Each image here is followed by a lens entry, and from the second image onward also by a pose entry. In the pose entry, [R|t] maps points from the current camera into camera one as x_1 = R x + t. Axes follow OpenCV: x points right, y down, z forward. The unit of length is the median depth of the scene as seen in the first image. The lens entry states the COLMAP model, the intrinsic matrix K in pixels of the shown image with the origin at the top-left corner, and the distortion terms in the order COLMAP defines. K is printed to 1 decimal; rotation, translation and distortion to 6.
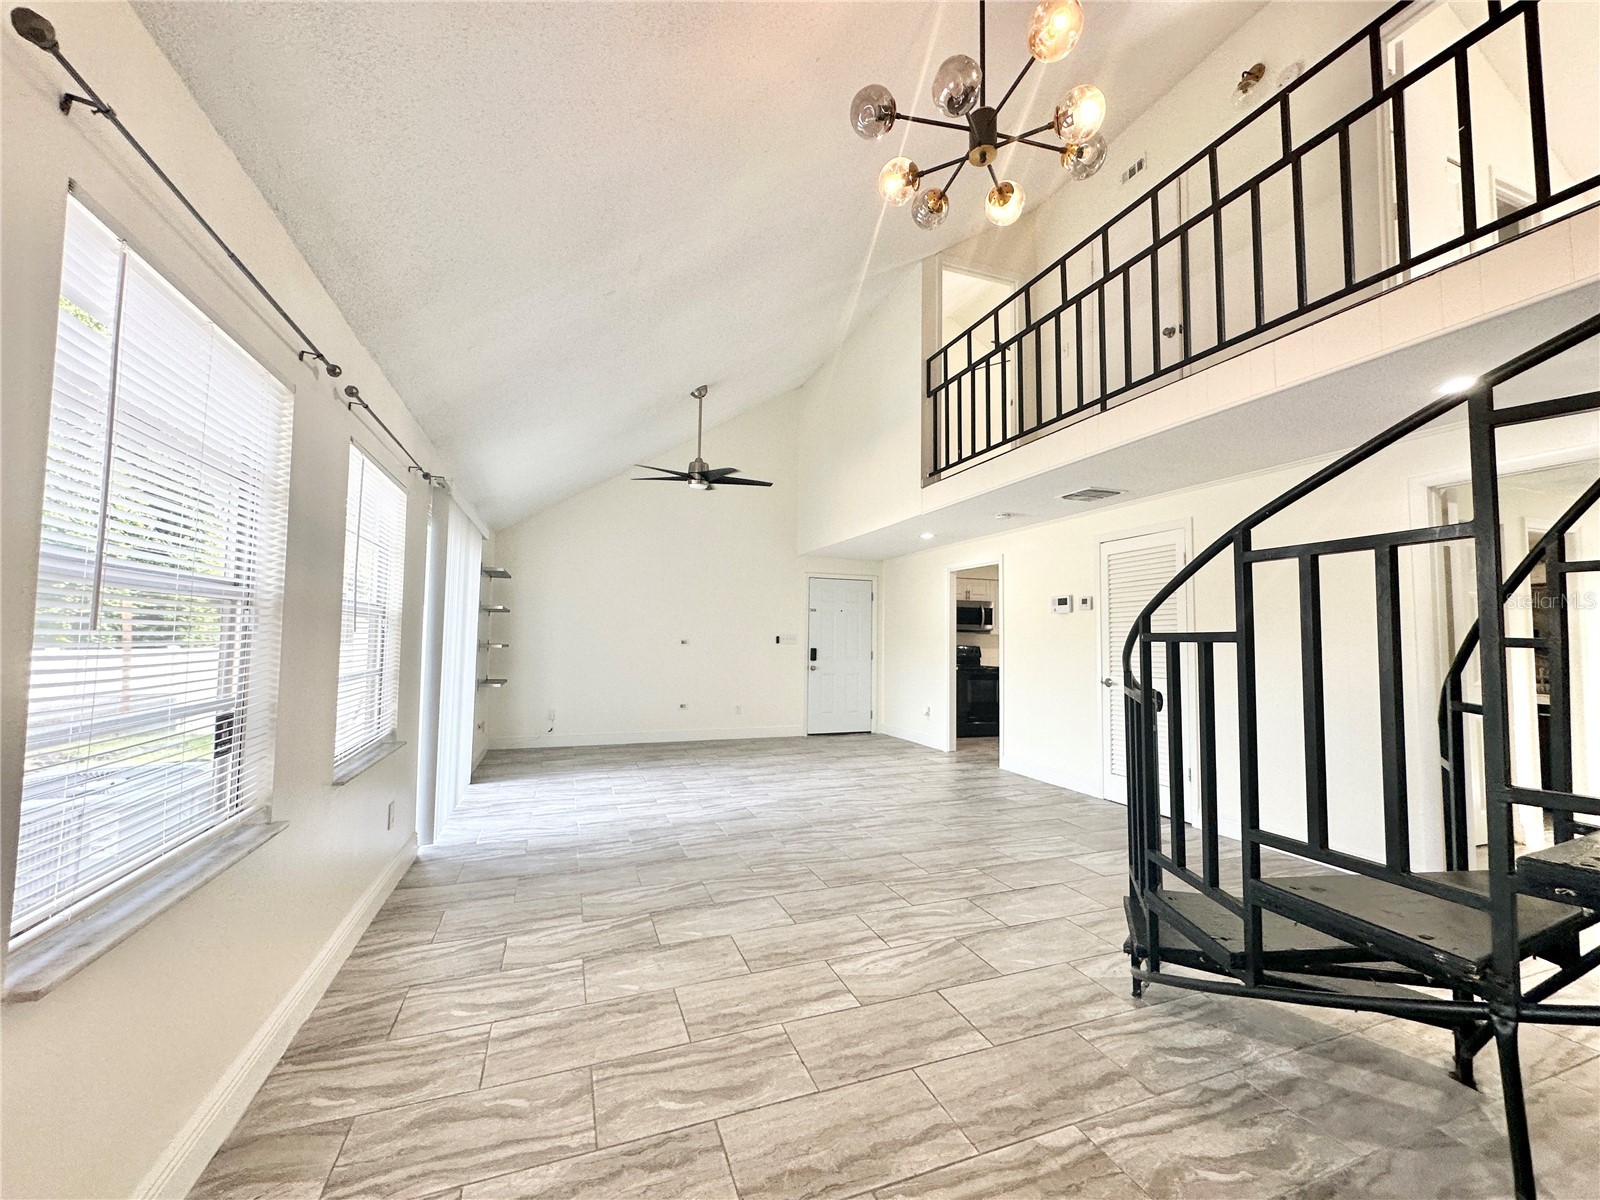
lens RADIAL K [[639.2, 0, 802.8], [0, 639.2, 601.5], [0, 0, 1]] dist [-0.002080, 0.000713]
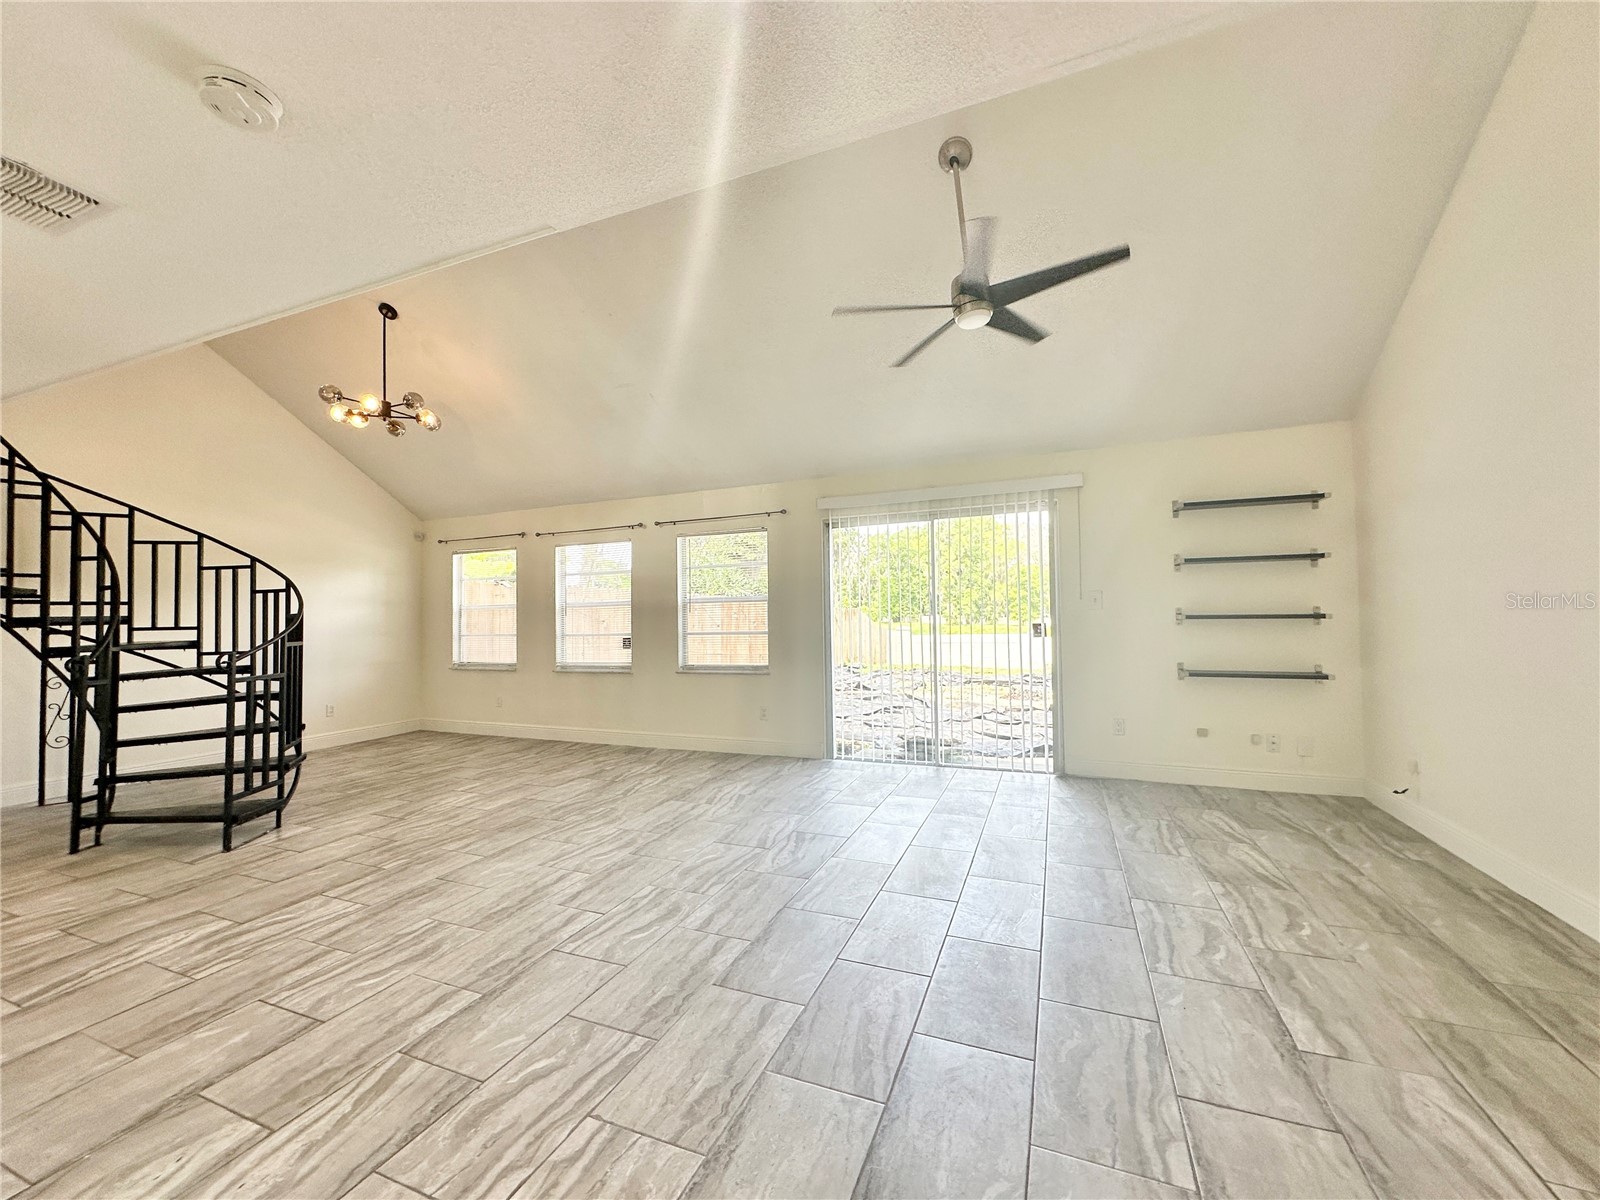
lens RADIAL K [[639.2, 0, 802.8], [0, 639.2, 601.5], [0, 0, 1]] dist [-0.002080, 0.000713]
pose [[-0.675776, -0.019104, -0.736860, 0.508959], [0.053391, 0.995770, -0.074782, 0.137262], [0.735171, -0.089878, -0.671897, 1.935927]]
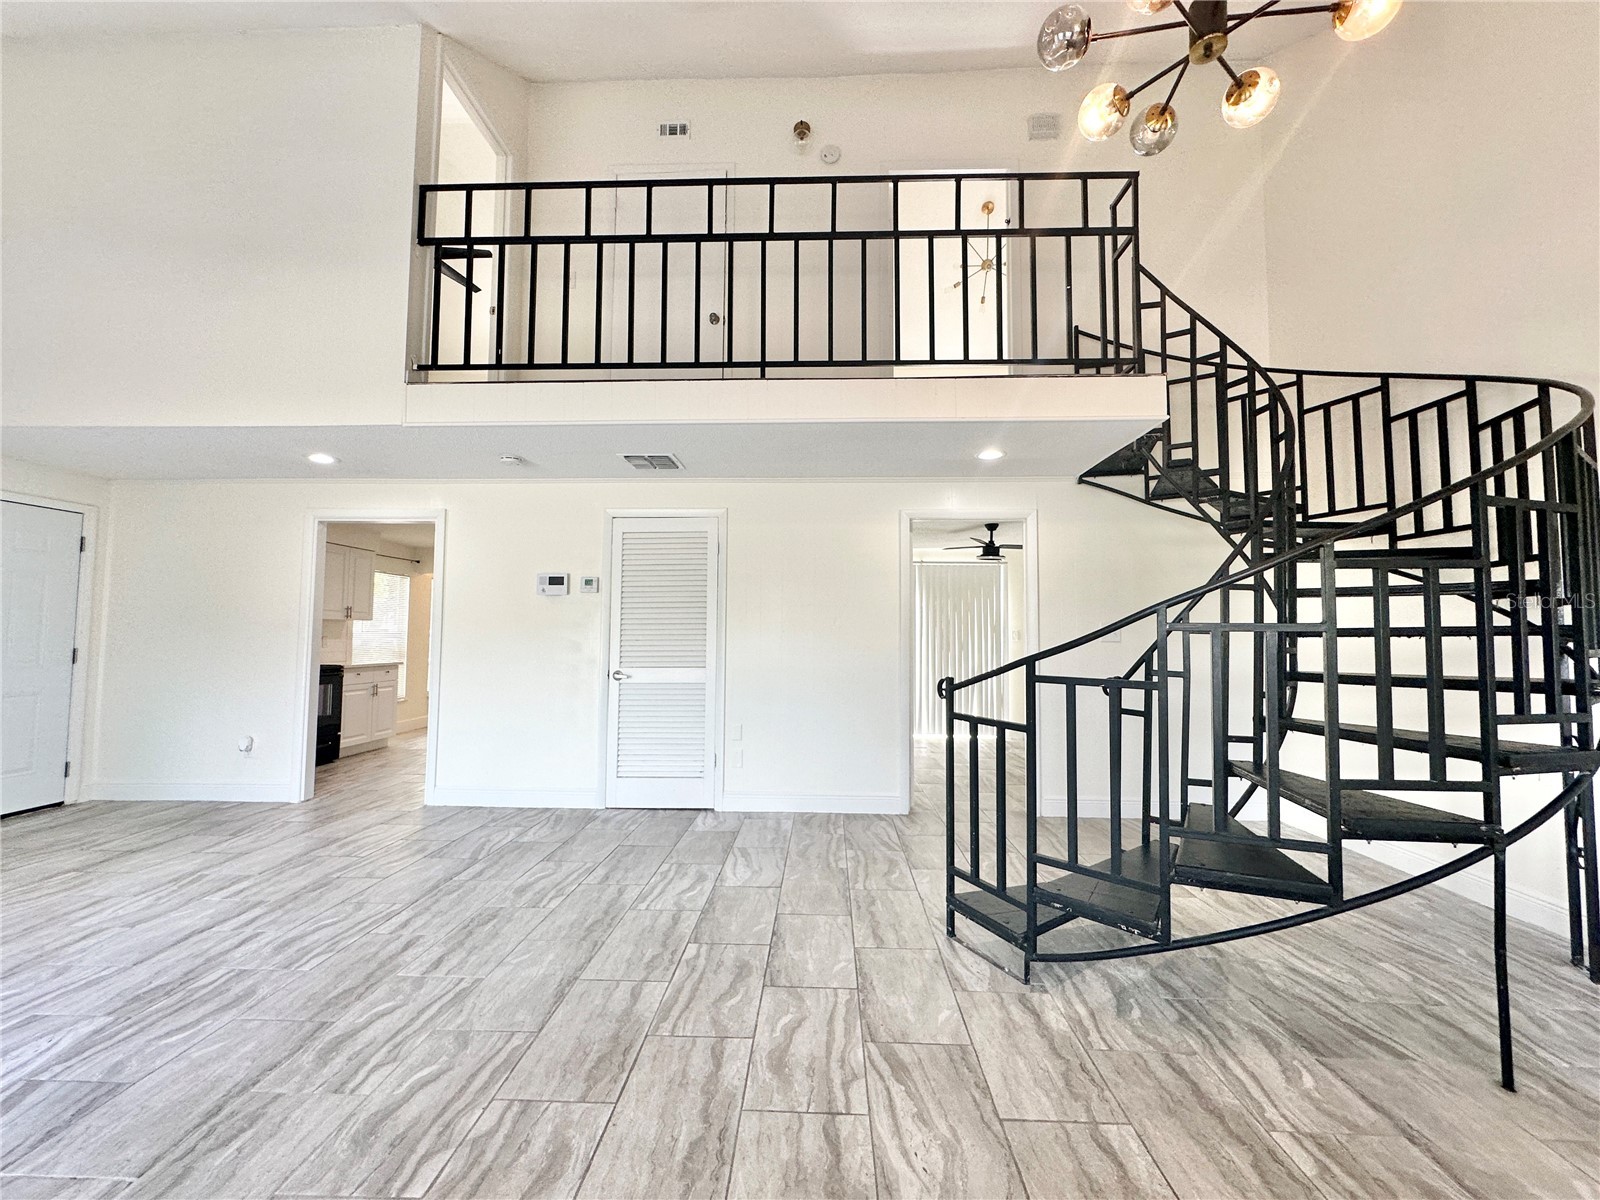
lens RADIAL K [[639.2, 0, 802.8], [0, 639.2, 601.5], [0, 0, 1]] dist [-0.002080, 0.000713]
pose [[0.385302, 0.038966, 0.921967, -0.340705], [-0.057741, 0.998168, -0.018056, 0.034837], [-0.920982, -0.046278, 0.386846, 0.583976]]
